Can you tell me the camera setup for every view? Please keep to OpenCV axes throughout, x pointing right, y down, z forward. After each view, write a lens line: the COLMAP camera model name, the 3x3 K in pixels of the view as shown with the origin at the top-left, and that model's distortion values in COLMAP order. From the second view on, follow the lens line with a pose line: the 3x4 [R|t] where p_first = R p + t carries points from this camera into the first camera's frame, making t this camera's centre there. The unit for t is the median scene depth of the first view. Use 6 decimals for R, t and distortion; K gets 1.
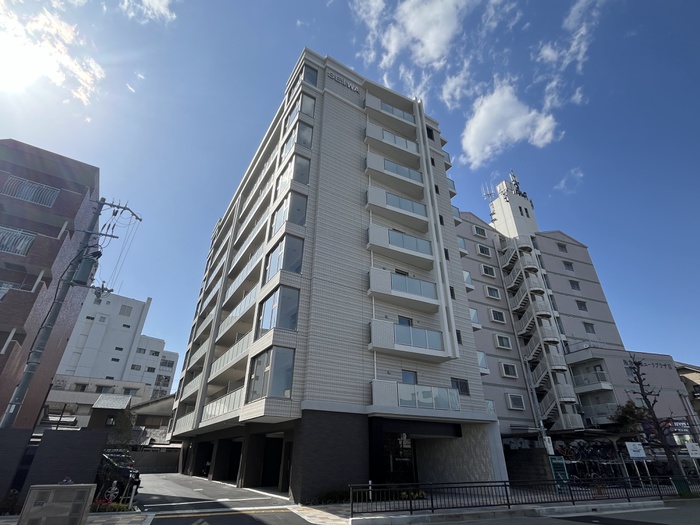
lens RADIAL K [[350.7, 0, 346.3], [0, 350.7, 263.2], [0, 0, 1]] dist [0.001100, -0.000230]
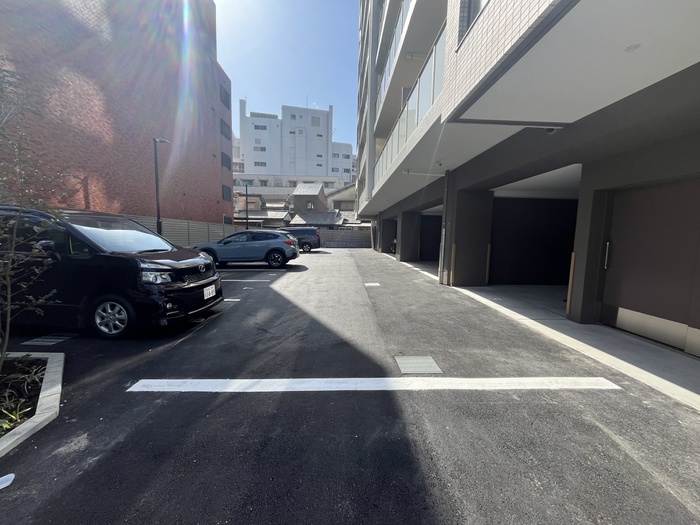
lens RADIAL K [[281.9, 0, 349.8], [0, 281.9, 264.9], [0, 0, 1]] dist [0.001525, 0.000021]
pose [[0.865908, 0.059061, -0.496705, -0.114403], [0.235271, 0.828218, 0.508628, 0.189458], [0.441420, -0.557285, 0.703265, 0.338624]]
